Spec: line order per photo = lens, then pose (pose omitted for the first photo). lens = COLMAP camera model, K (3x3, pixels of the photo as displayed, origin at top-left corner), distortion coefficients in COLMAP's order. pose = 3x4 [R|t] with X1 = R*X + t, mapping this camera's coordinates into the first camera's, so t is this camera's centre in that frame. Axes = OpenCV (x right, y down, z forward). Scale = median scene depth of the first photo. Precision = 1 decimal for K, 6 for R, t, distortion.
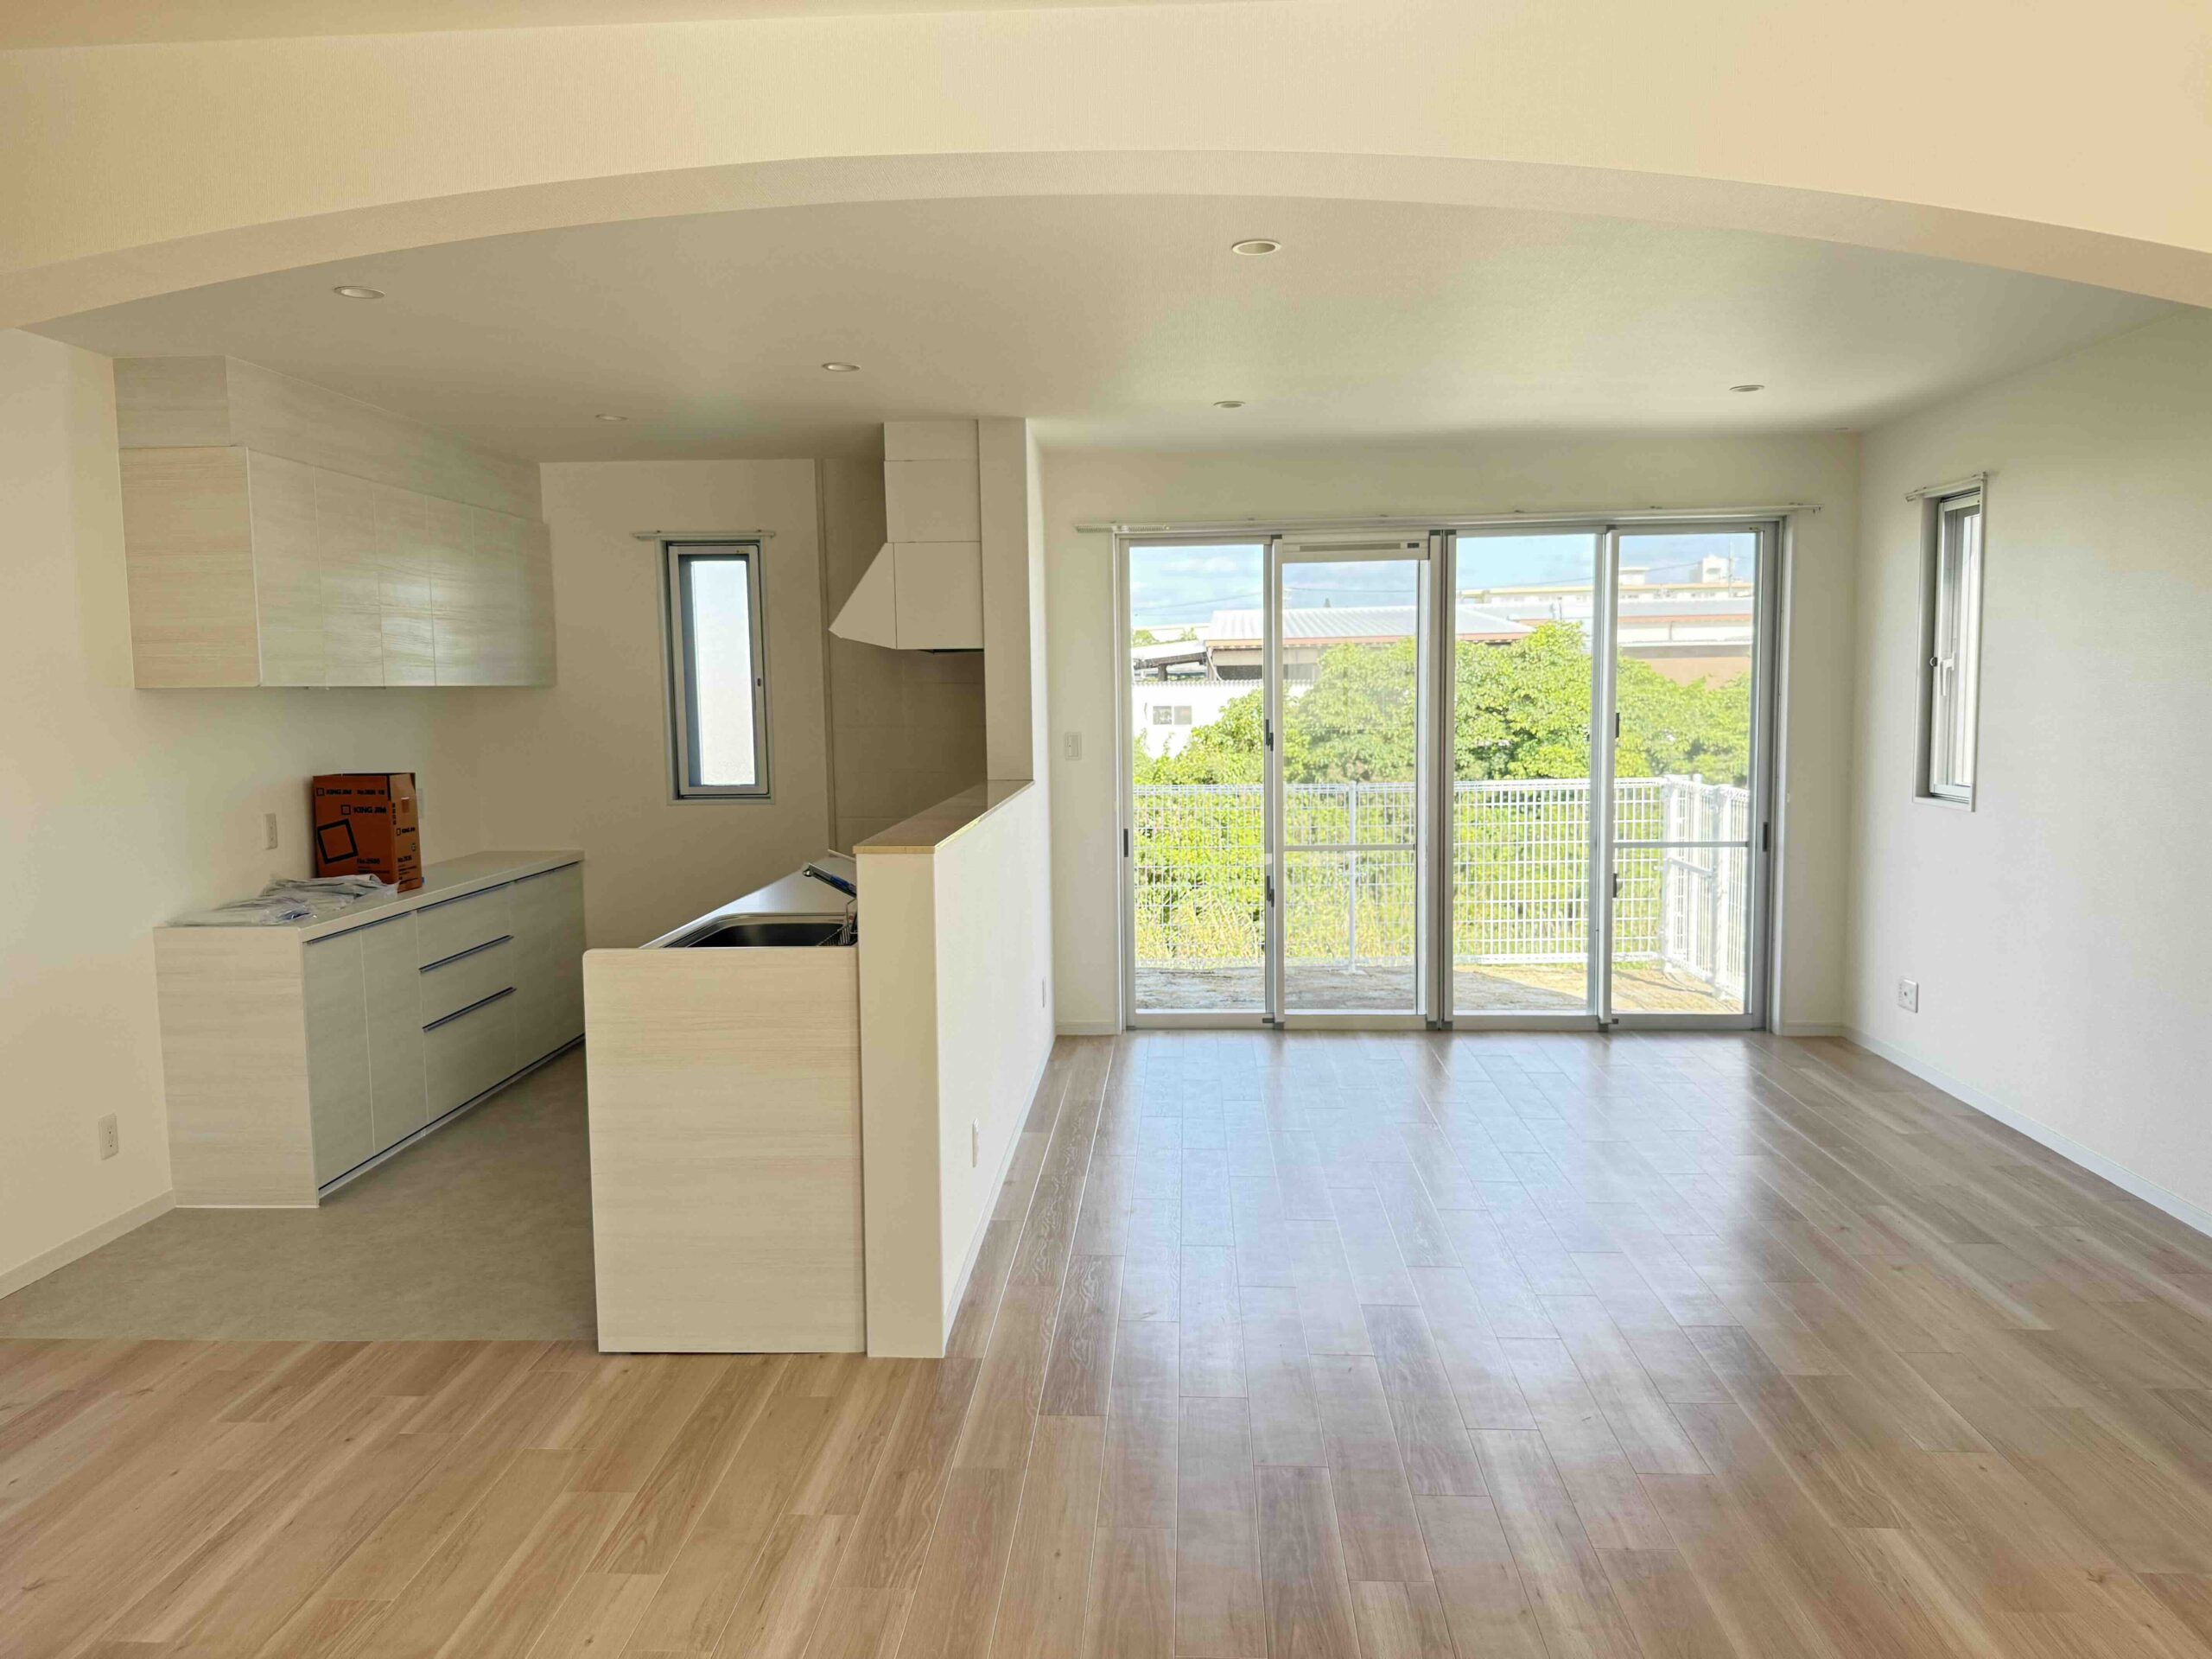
lens RADIAL K [[1522.7, 0, 1109.1], [0, 1522.7, 882.0], [0, 0, 1]] dist [0.005271, -0.002119]
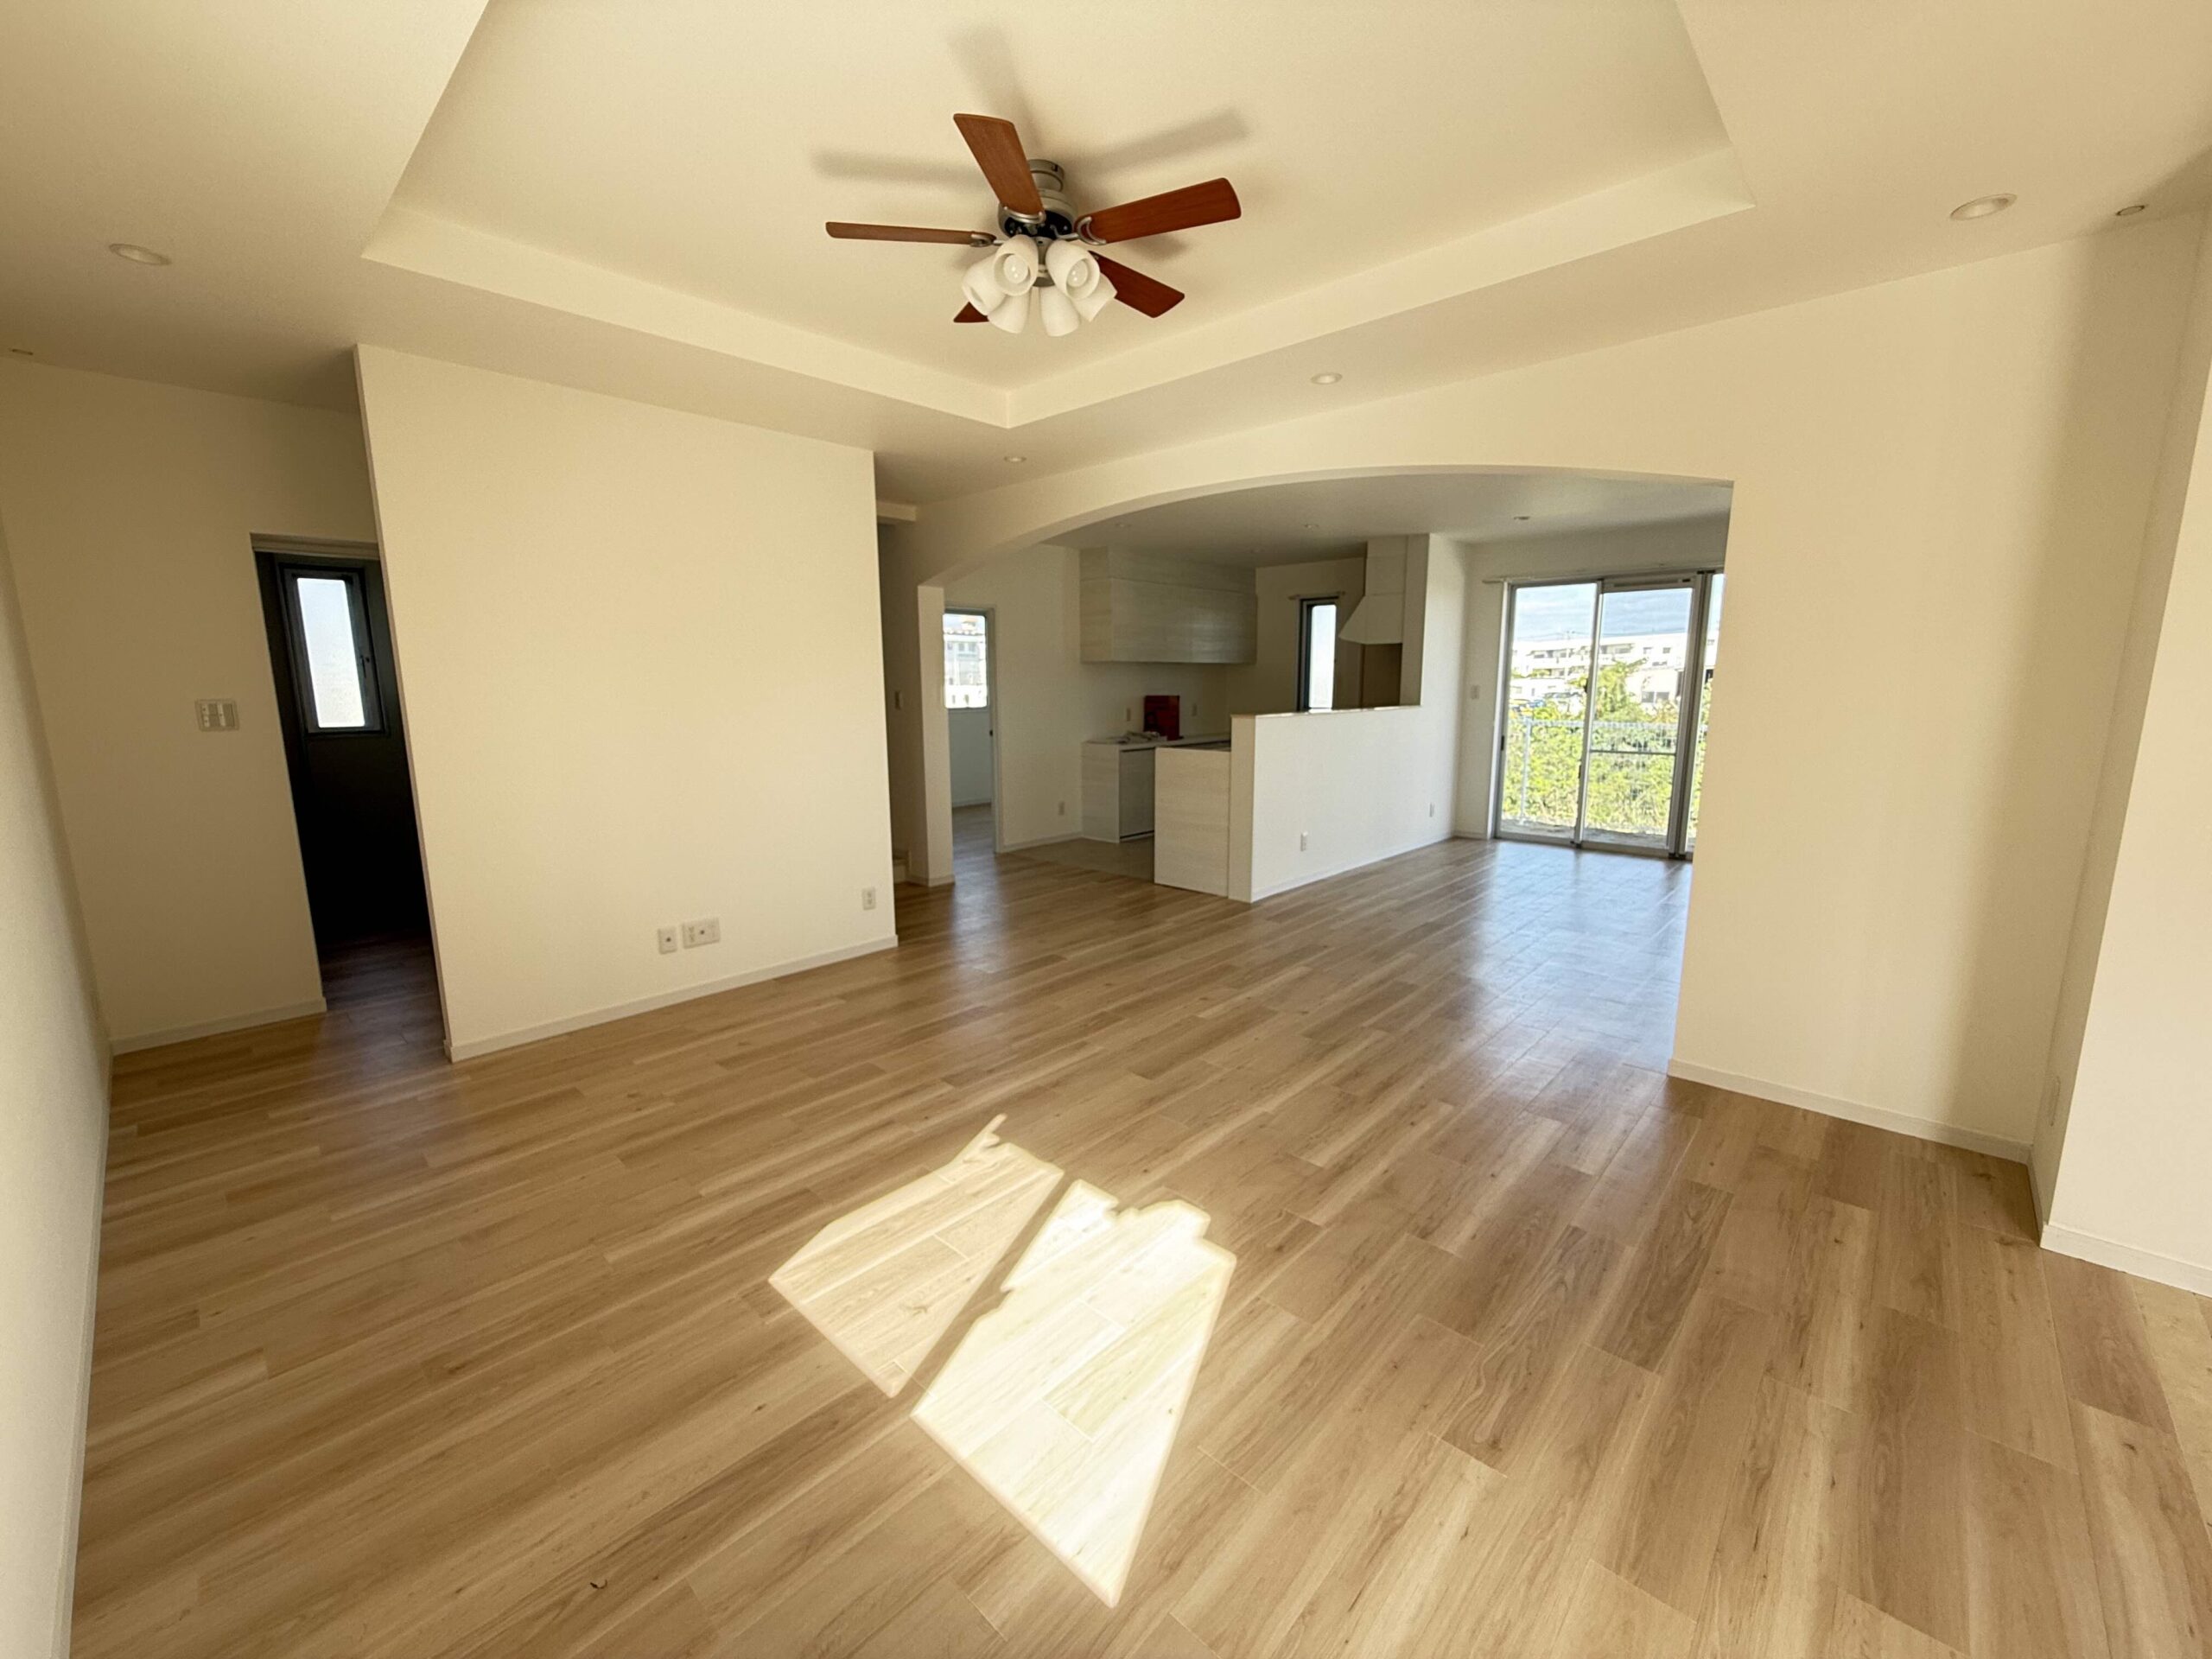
lens RADIAL K [[886.3, 0, 1102.3], [0, 886.3, 828.3], [0, 0, 1]] dist [-0.003840, -0.000123]
pose [[0.765860, 0.116088, -0.632441, 0.418444], [-0.084564, 0.993209, 0.079906, 0.043815], [0.637423, -0.007715, 0.770476, -0.249414]]
